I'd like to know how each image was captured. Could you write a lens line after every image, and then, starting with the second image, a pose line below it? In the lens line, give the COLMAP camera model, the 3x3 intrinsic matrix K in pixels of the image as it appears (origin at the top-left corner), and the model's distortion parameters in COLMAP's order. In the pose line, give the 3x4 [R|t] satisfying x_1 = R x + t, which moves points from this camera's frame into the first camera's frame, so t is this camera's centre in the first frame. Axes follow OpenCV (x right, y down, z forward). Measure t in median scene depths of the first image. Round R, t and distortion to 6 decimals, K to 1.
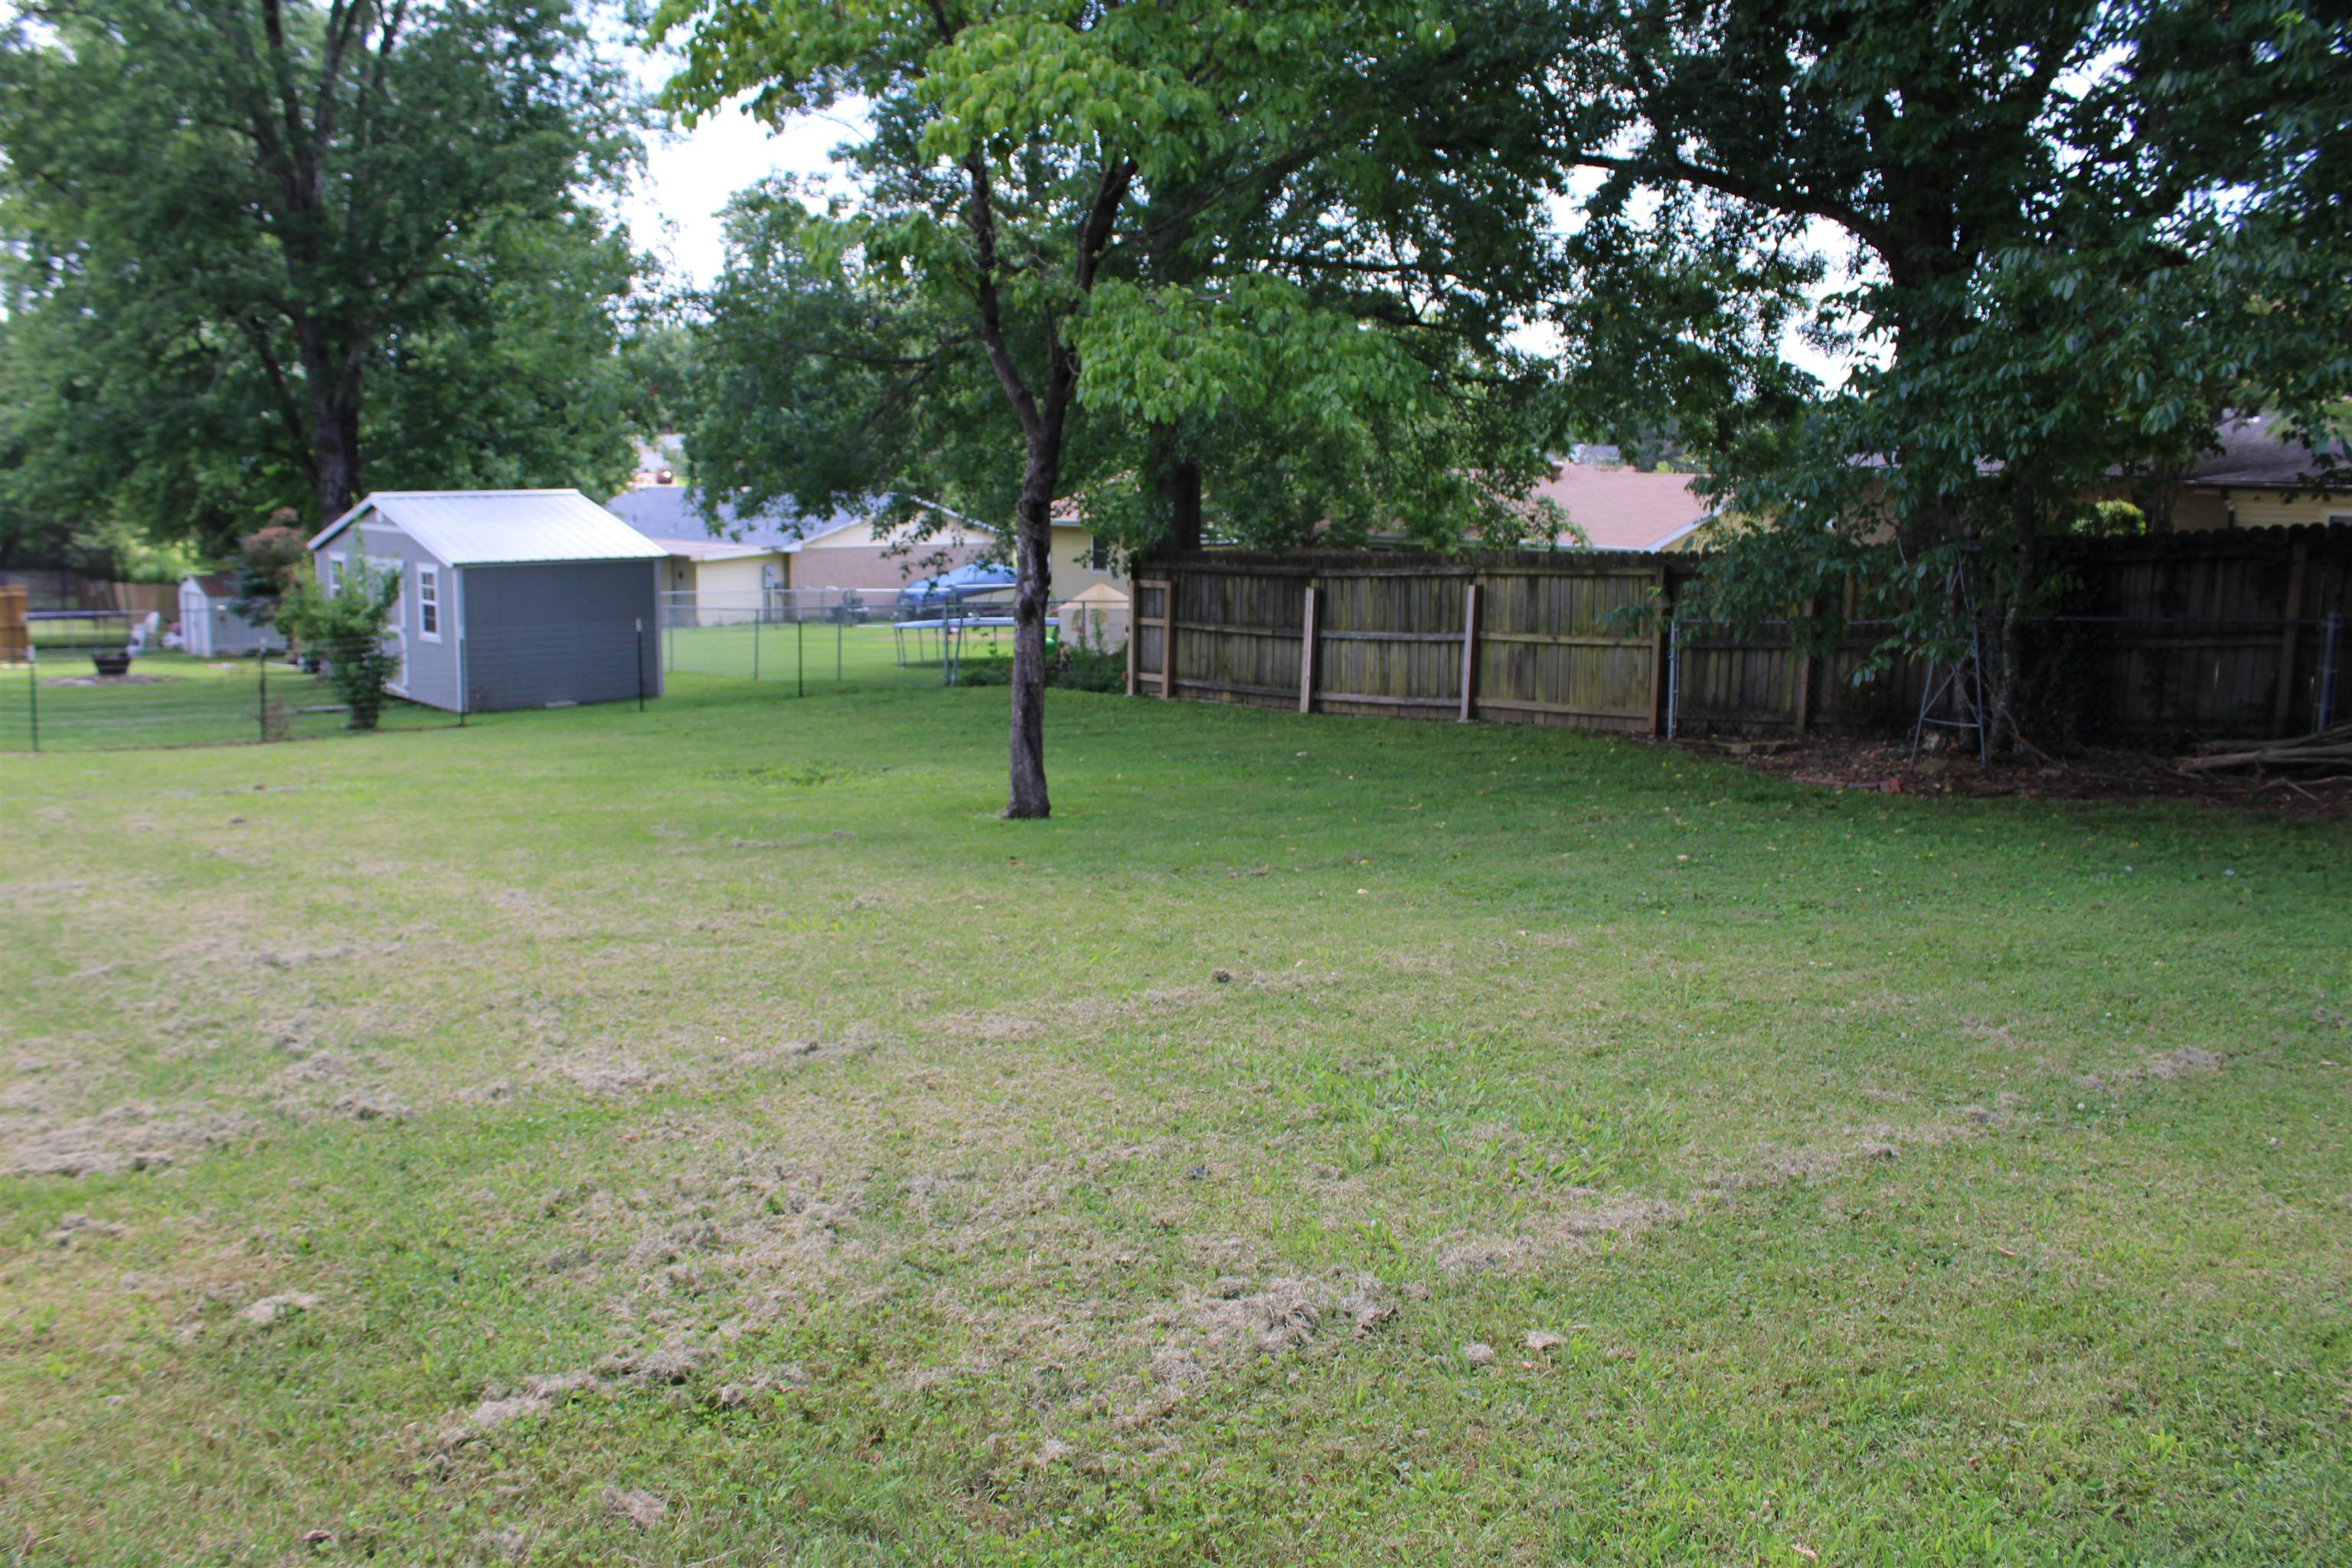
lens RADIAL K [[1938.4, 0, 1176.0], [0, 1938.4, 784.0], [0, 0, 1]] dist [-0.161049, 0.128992]
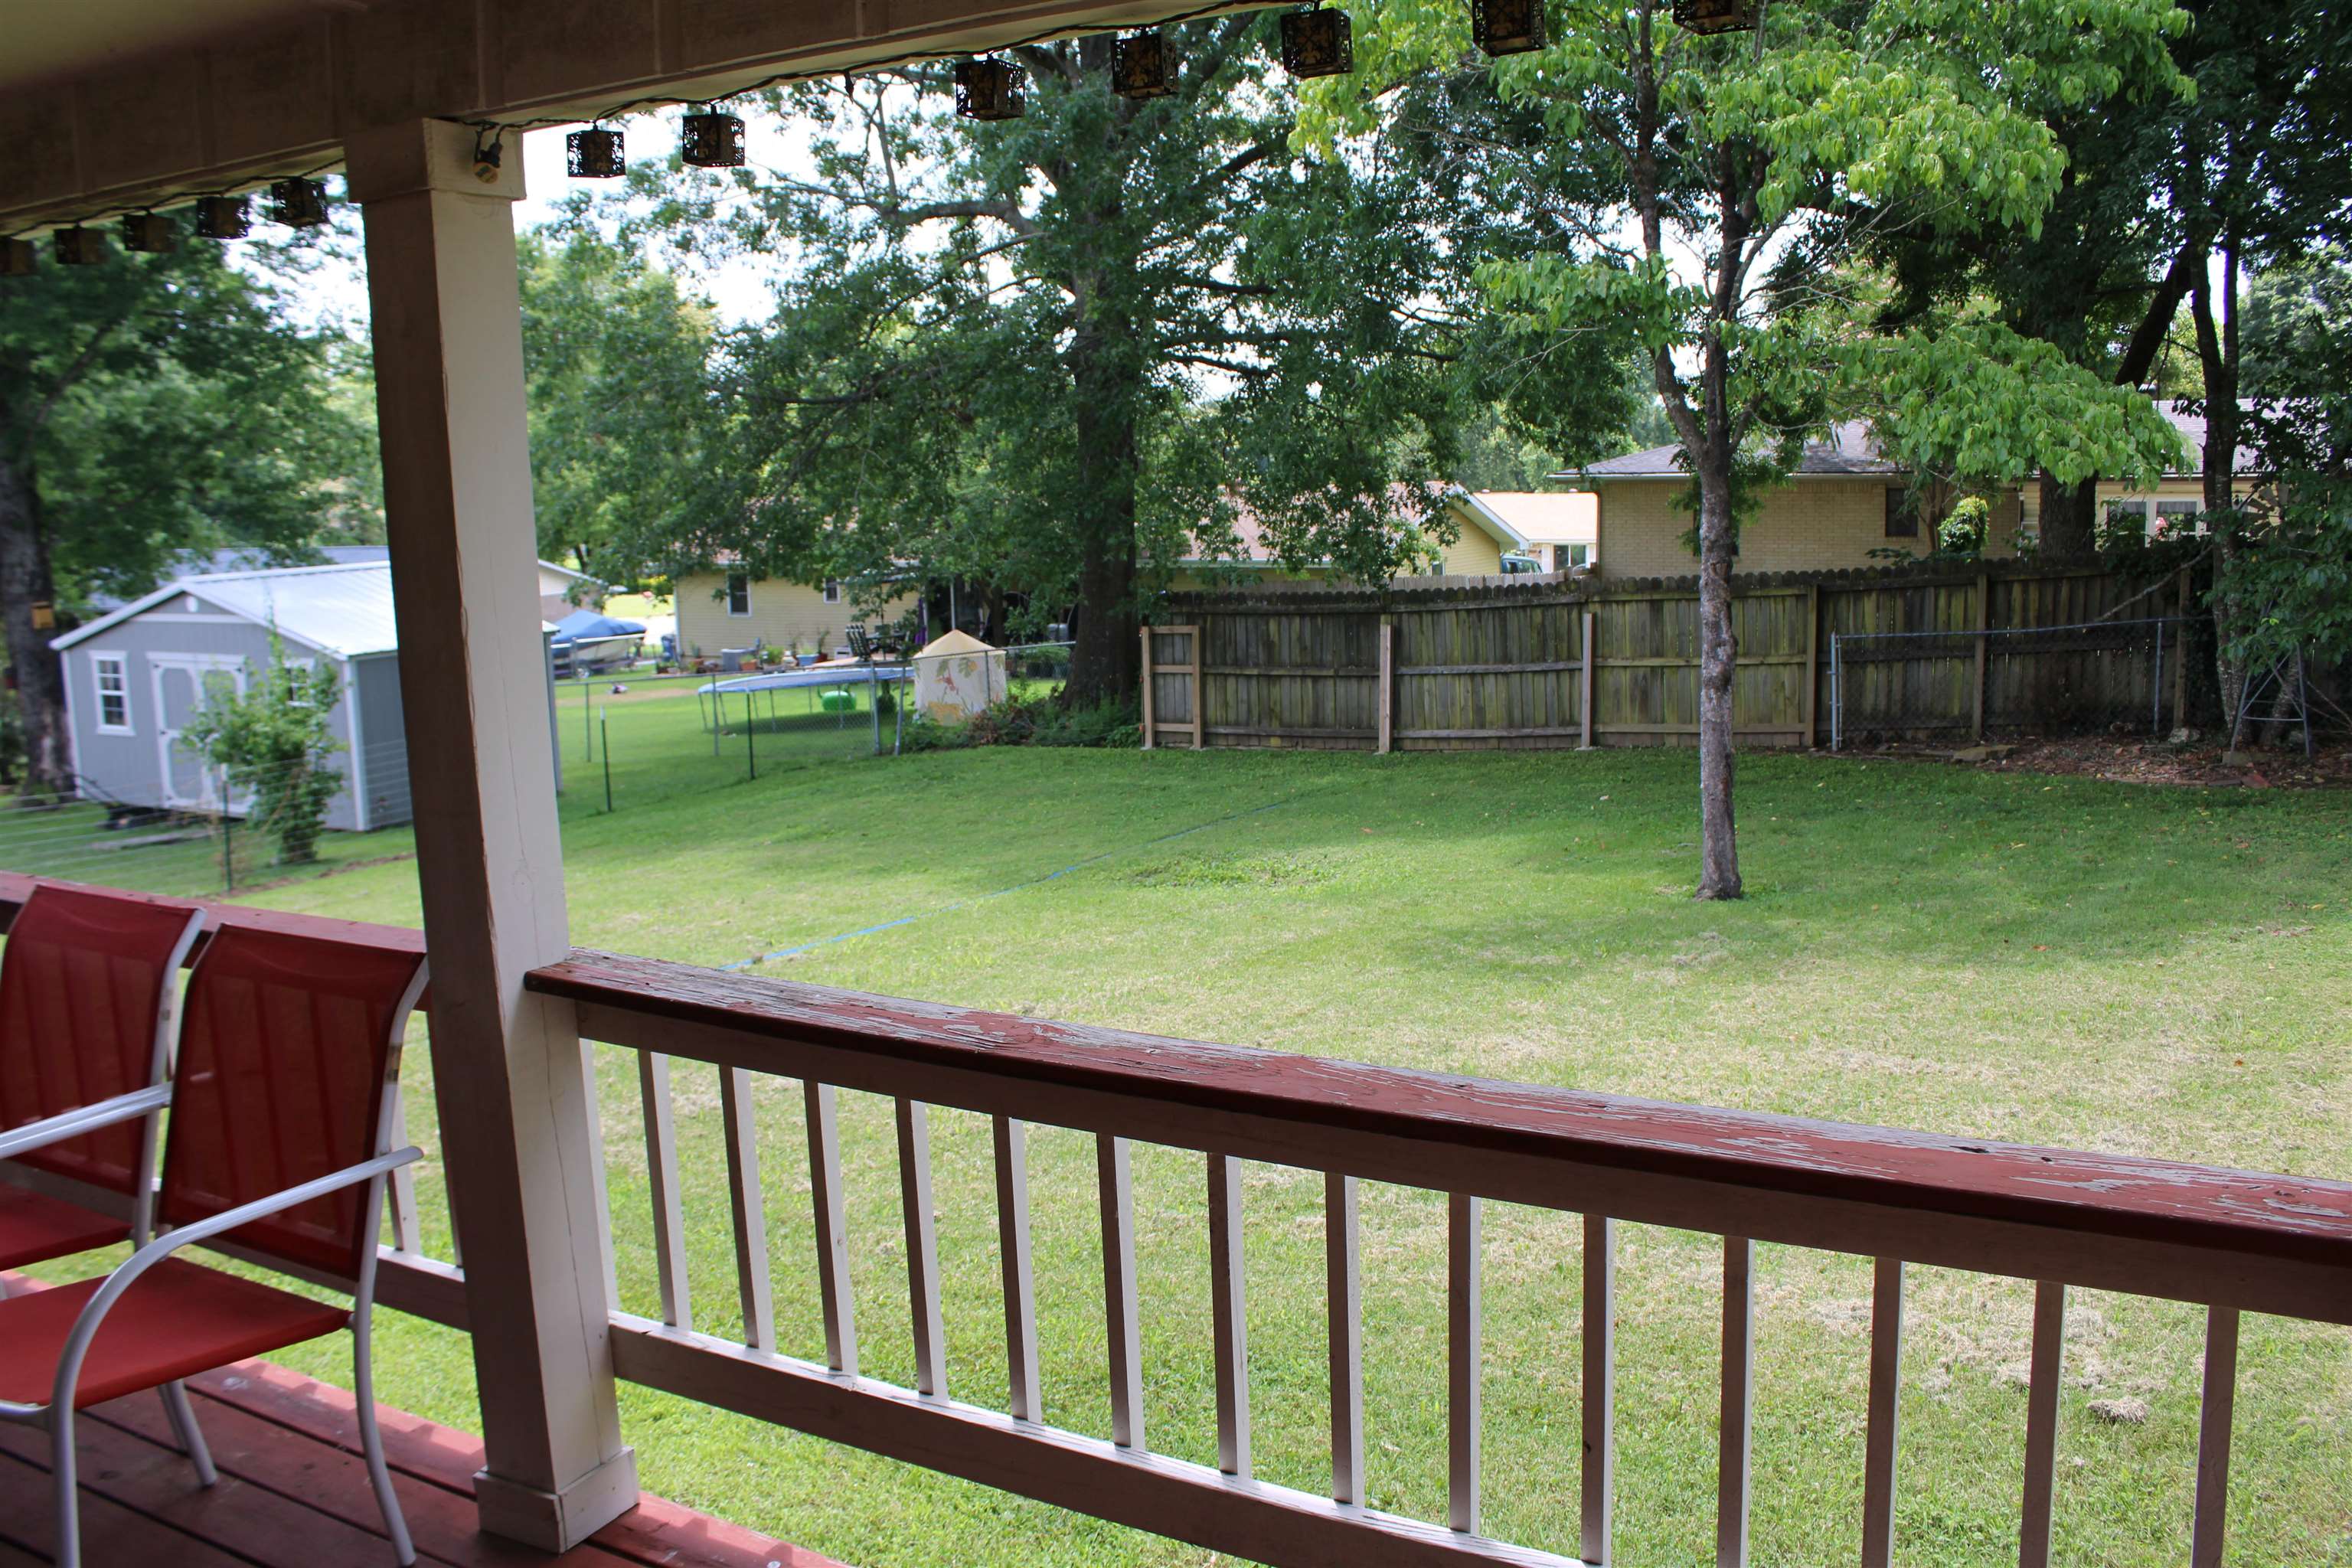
lens RADIAL K [[1938.4, 0, 1176.0], [0, 1938.4, 784.0], [0, 0, 1]] dist [-0.161049, 0.128992]
pose [[0.946954, -0.087001, 0.309368, -0.346435], [0.089326, 0.995980, 0.006672, -0.037800], [-0.308705, 0.021317, 0.950919, 0.107318]]
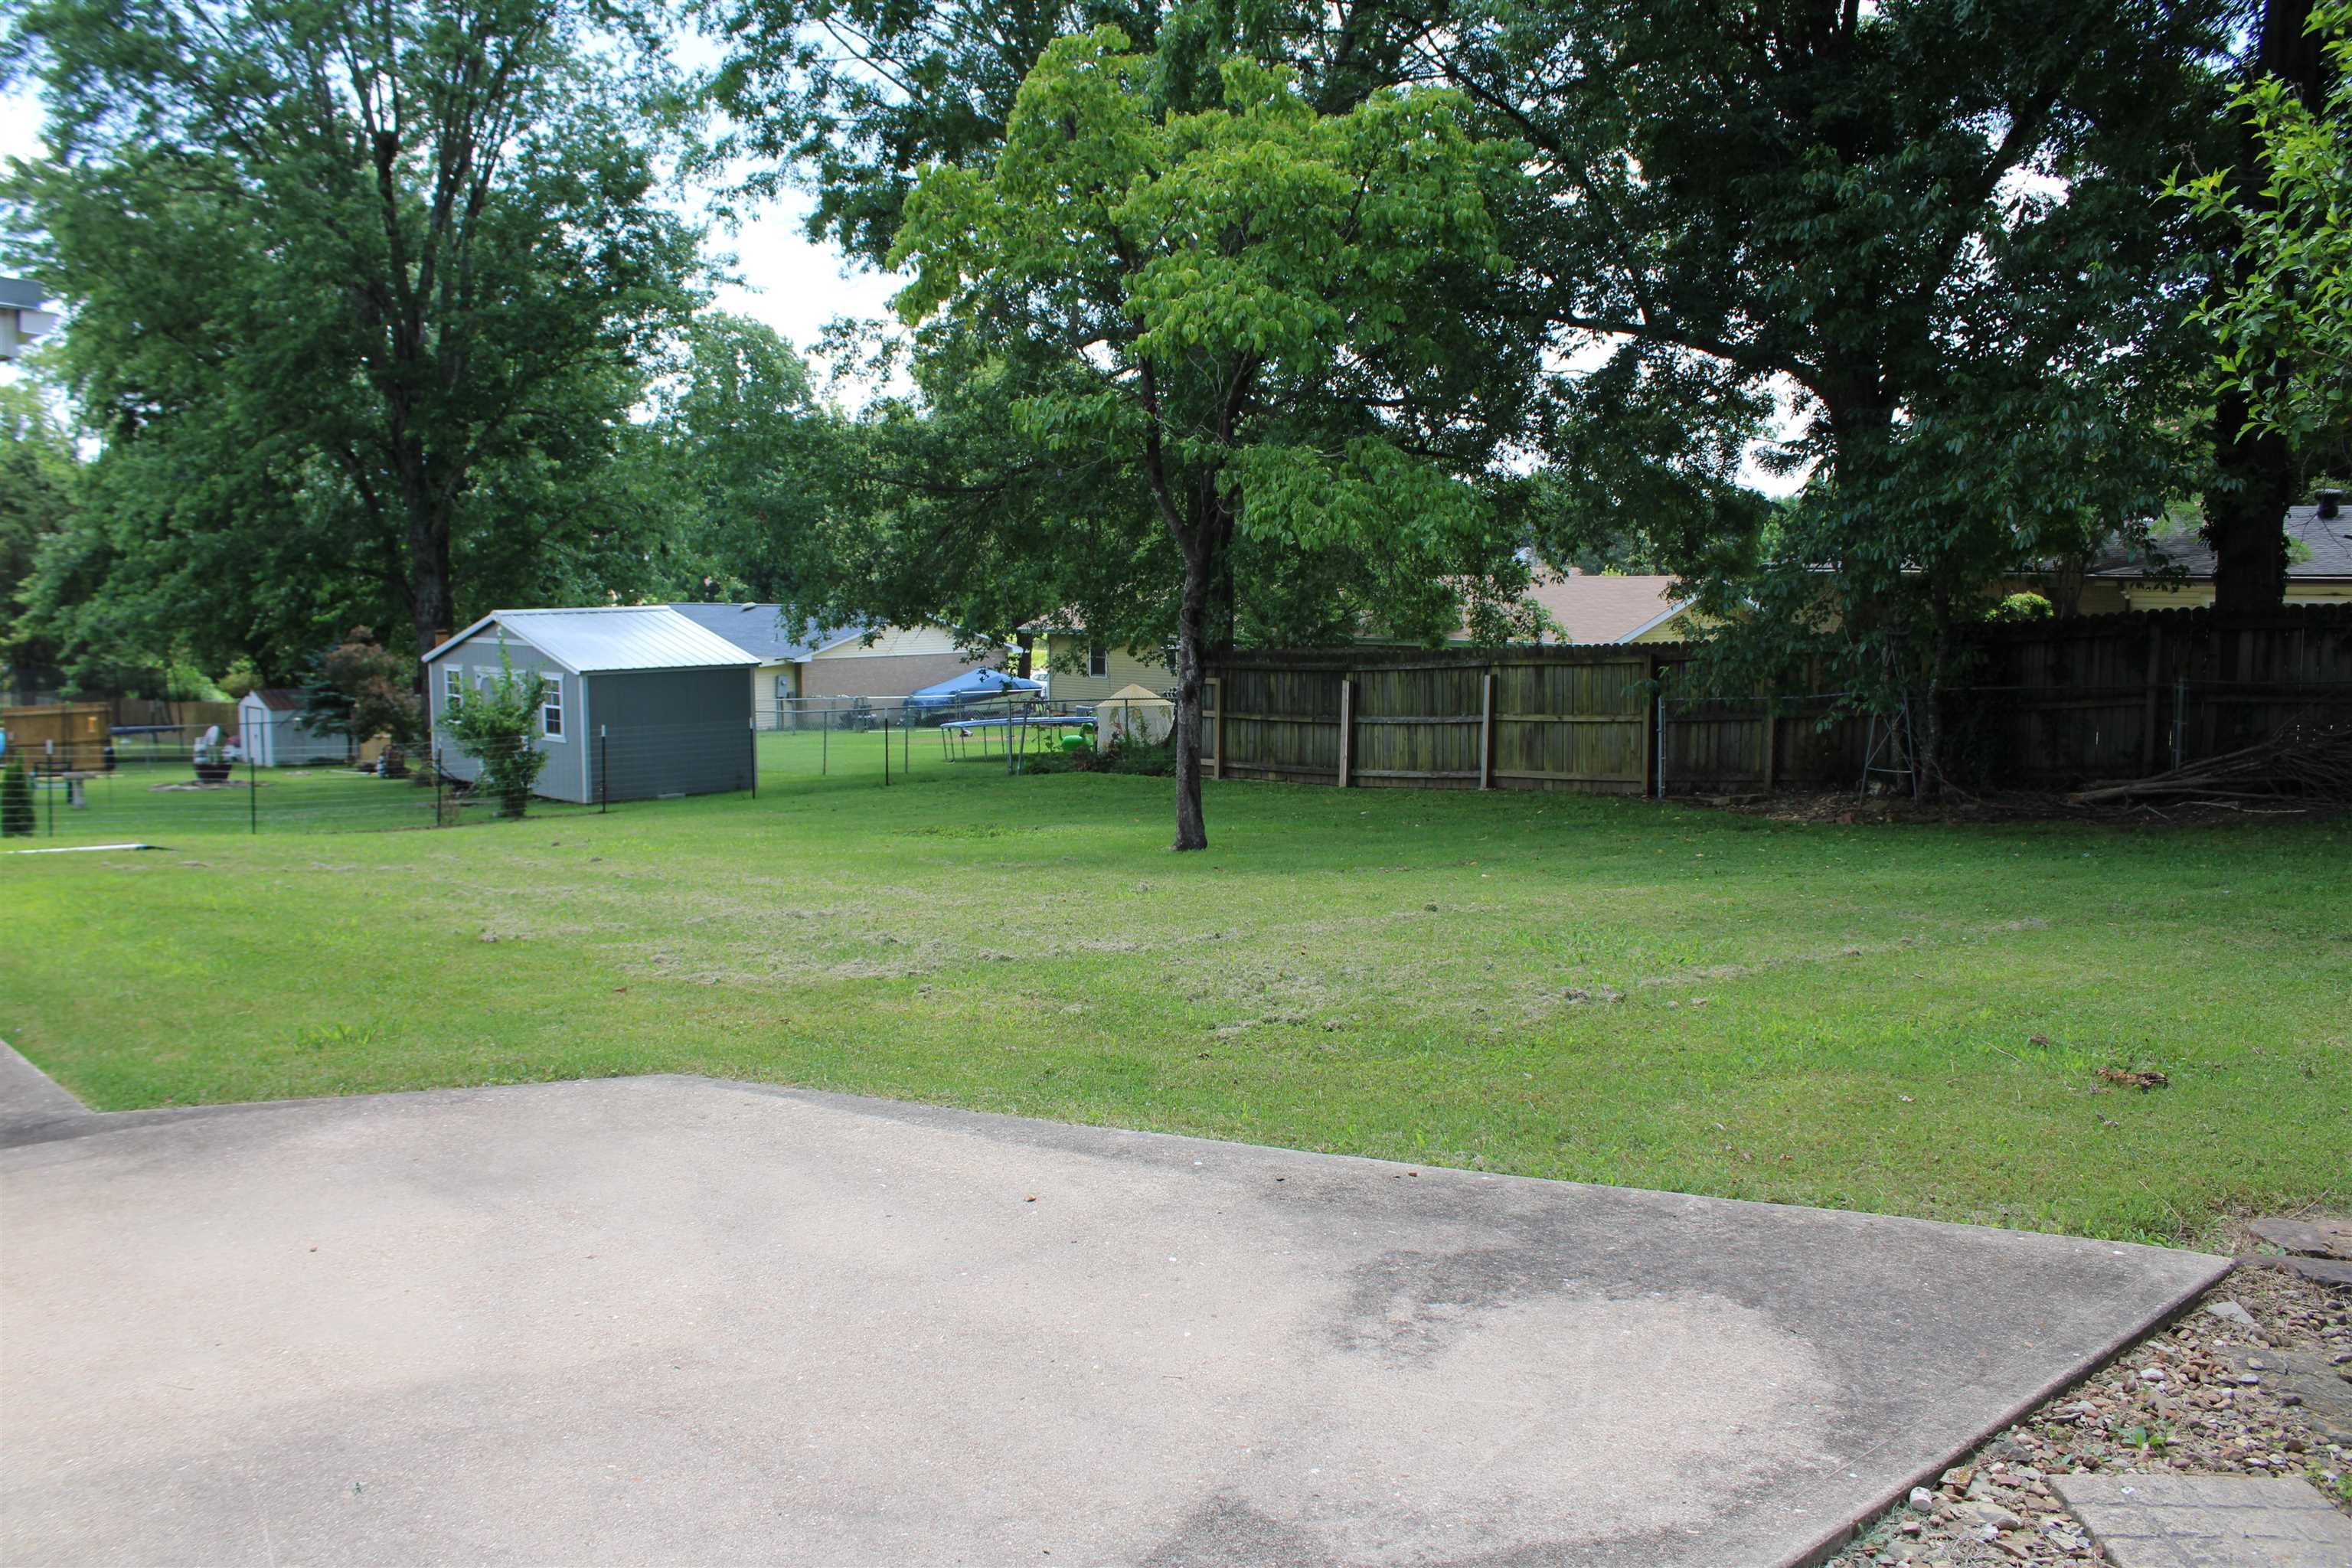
lens RADIAL K [[1940.6, 0, 1187.9], [0, 1940.6, 786.0], [0, 0, 1]] dist [-0.153692, 0.103149]
pose [[0.999284, -0.018862, 0.032793, -0.067419], [0.020624, 0.998314, -0.054258, 0.024583], [-0.031714, 0.054895, 0.997988, -0.169307]]
